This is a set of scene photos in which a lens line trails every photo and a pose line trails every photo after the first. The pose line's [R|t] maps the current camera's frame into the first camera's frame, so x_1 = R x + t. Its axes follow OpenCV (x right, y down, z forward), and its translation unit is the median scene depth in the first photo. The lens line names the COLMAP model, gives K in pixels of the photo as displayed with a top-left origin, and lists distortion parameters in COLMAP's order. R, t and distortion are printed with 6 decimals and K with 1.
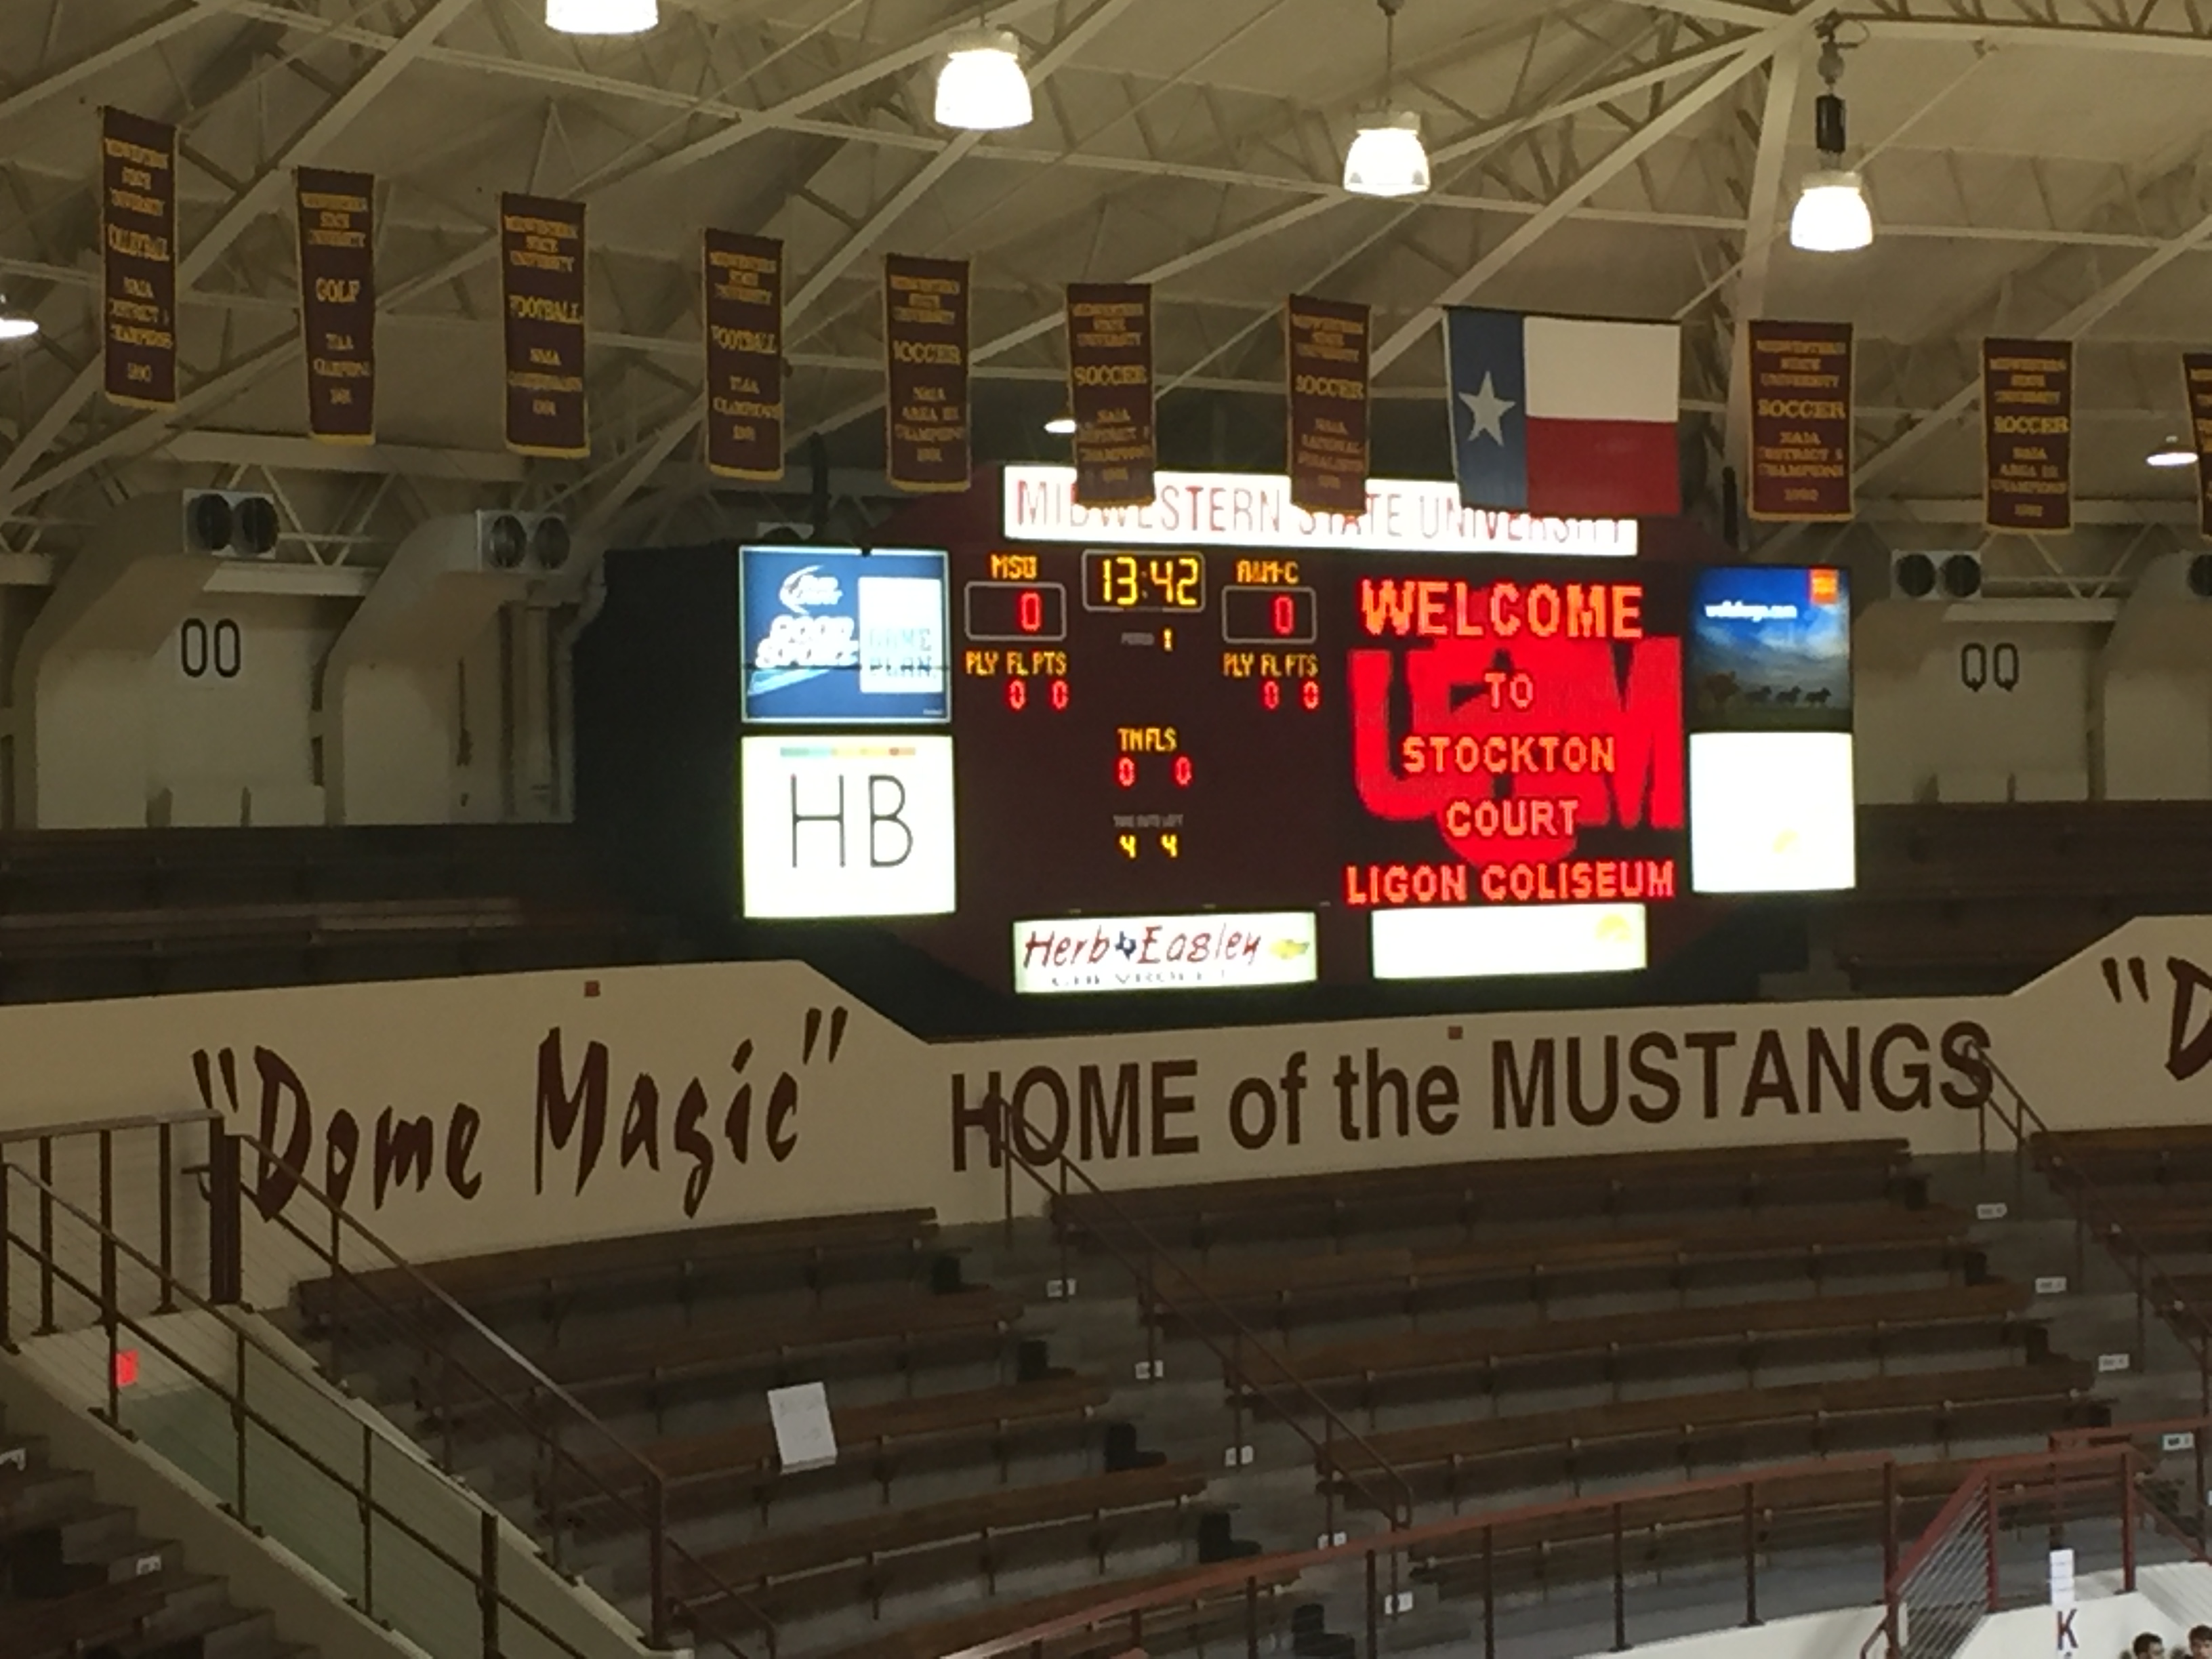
lens RADIAL K [[5625.6, 0, 1106.0], [0, 5625.6, 829.5], [0, 0, 1]] dist [-0.019165, 0.030402]
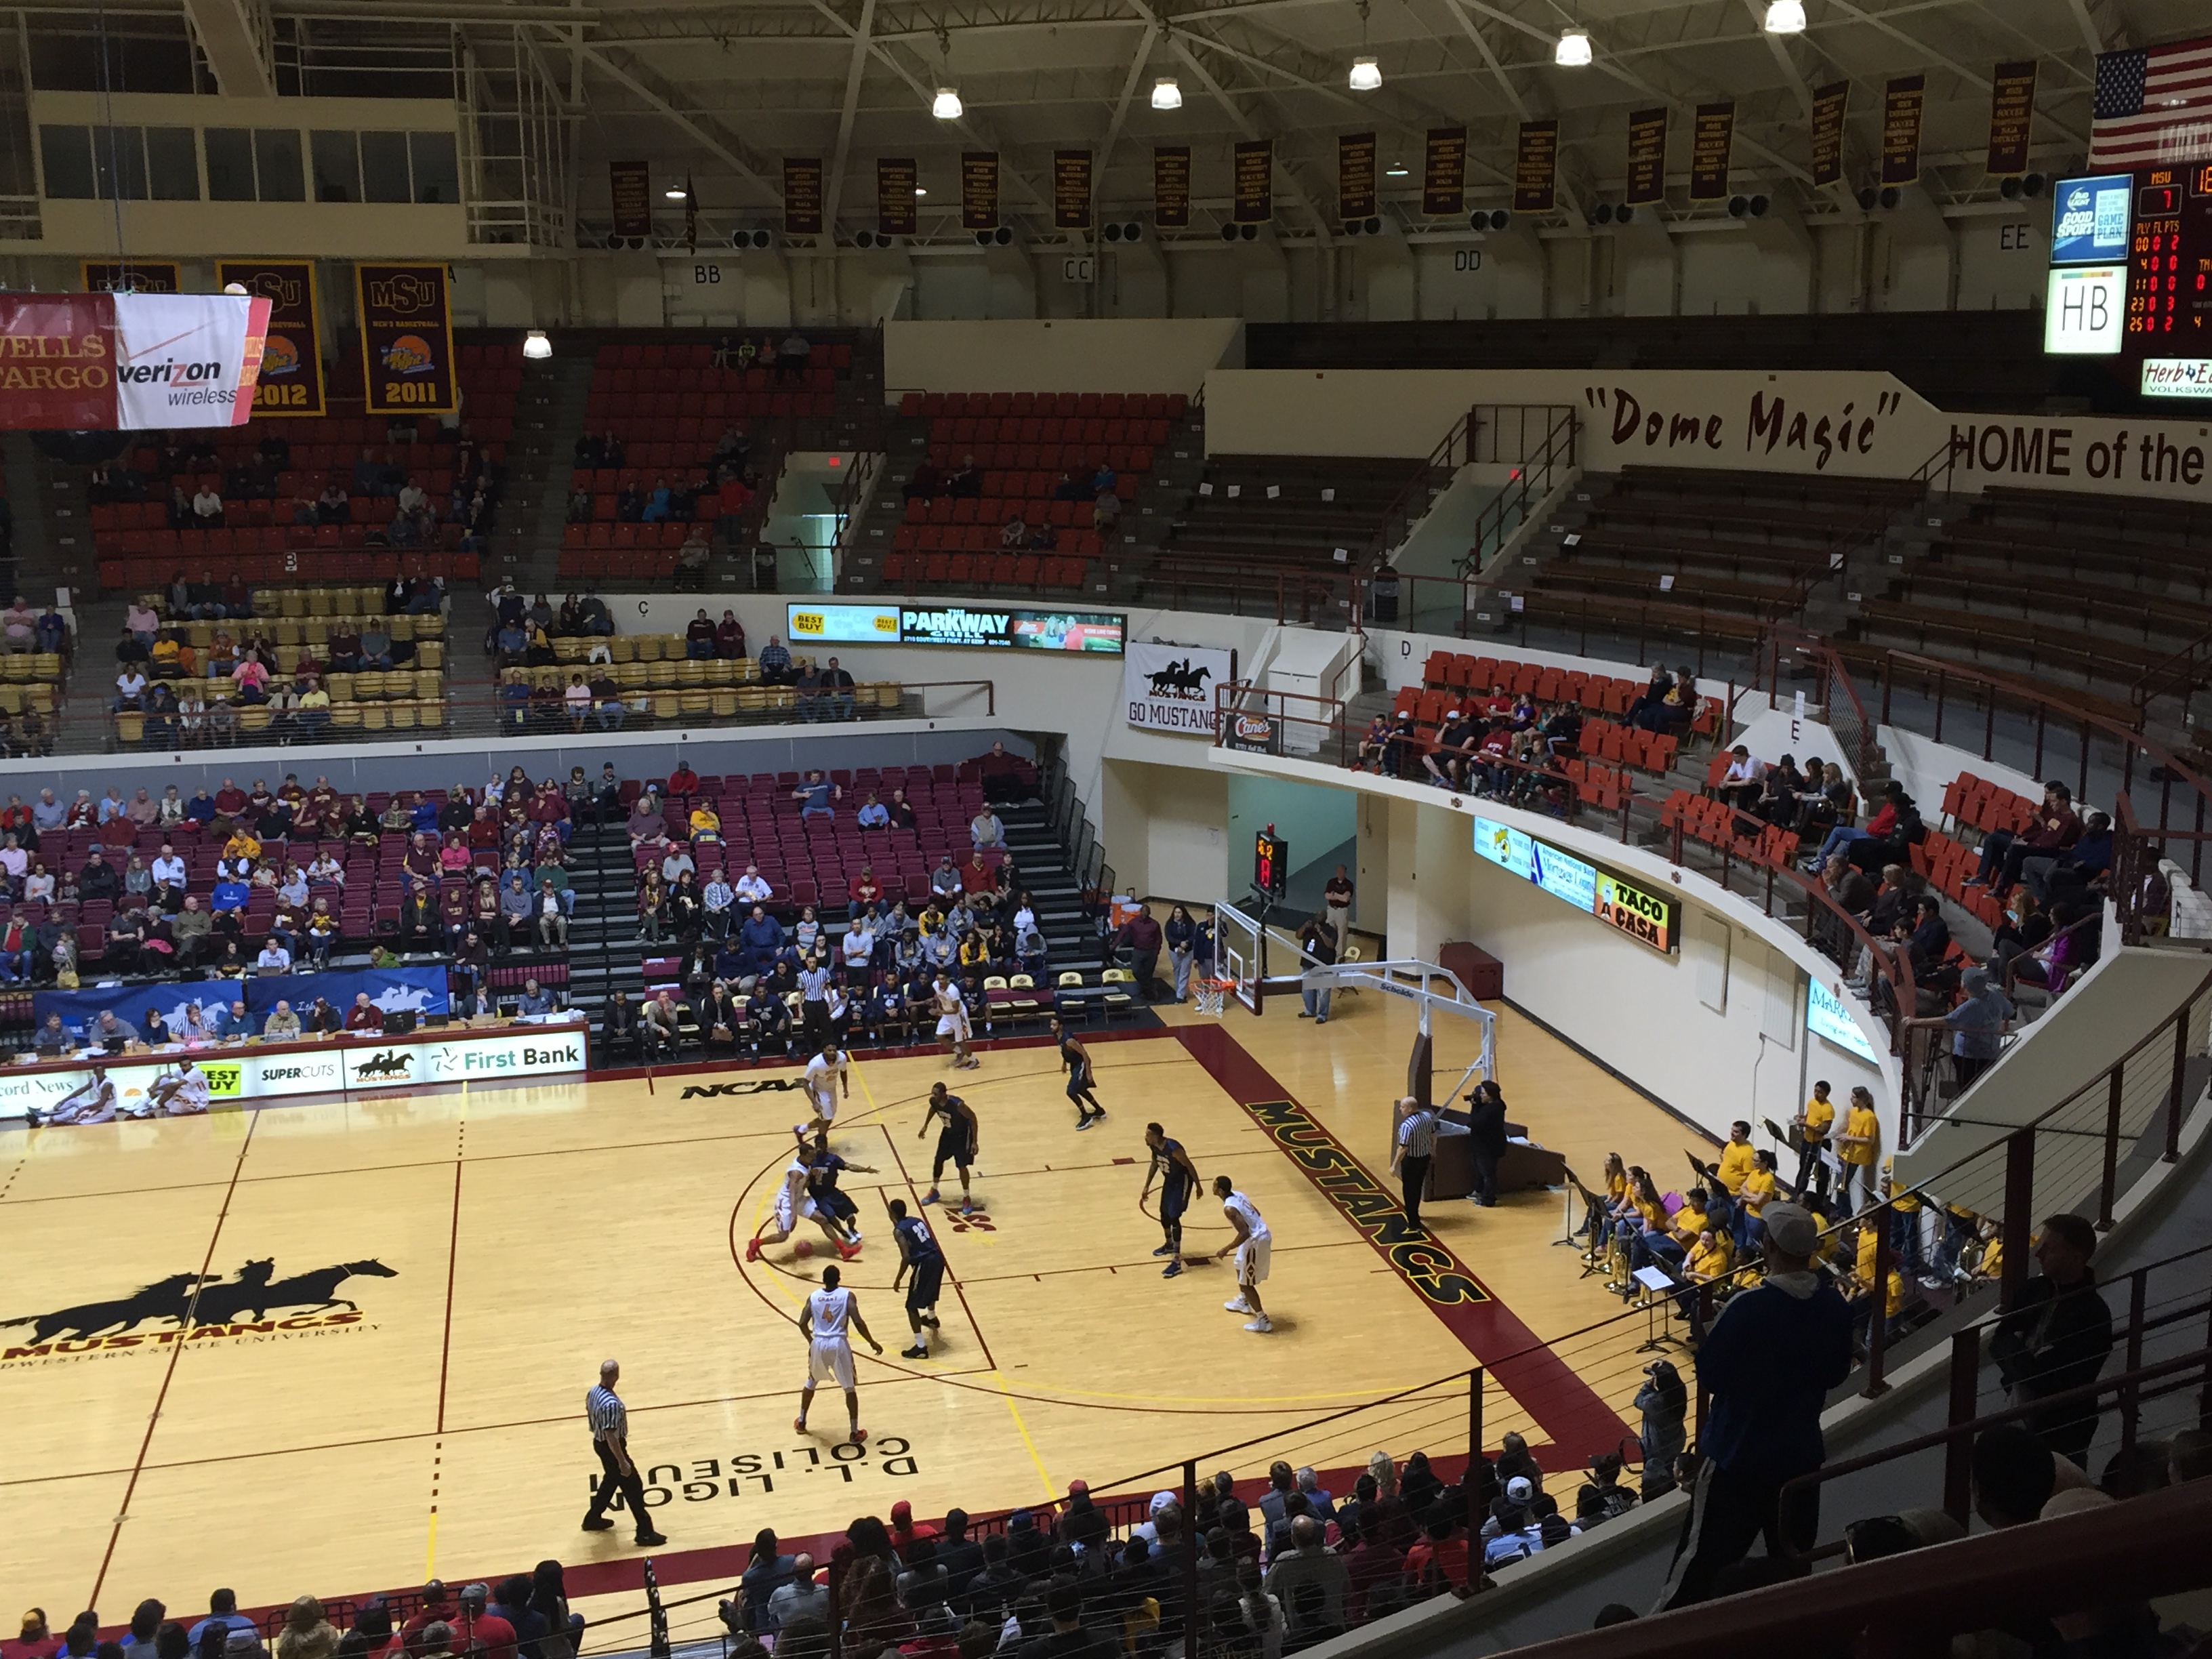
lens RADIAL K [[2382.9, 0, 1106.3], [0, 2382.9, 848.0], [0, 0, 1]] dist [0.094795, -0.099625]
pose [[-0.415918, 0.209130, -0.885030, 0.978342], [0.012571, 0.974428, 0.224346, -0.012939], [0.909315, 0.082184, -0.407911, 1.053591]]
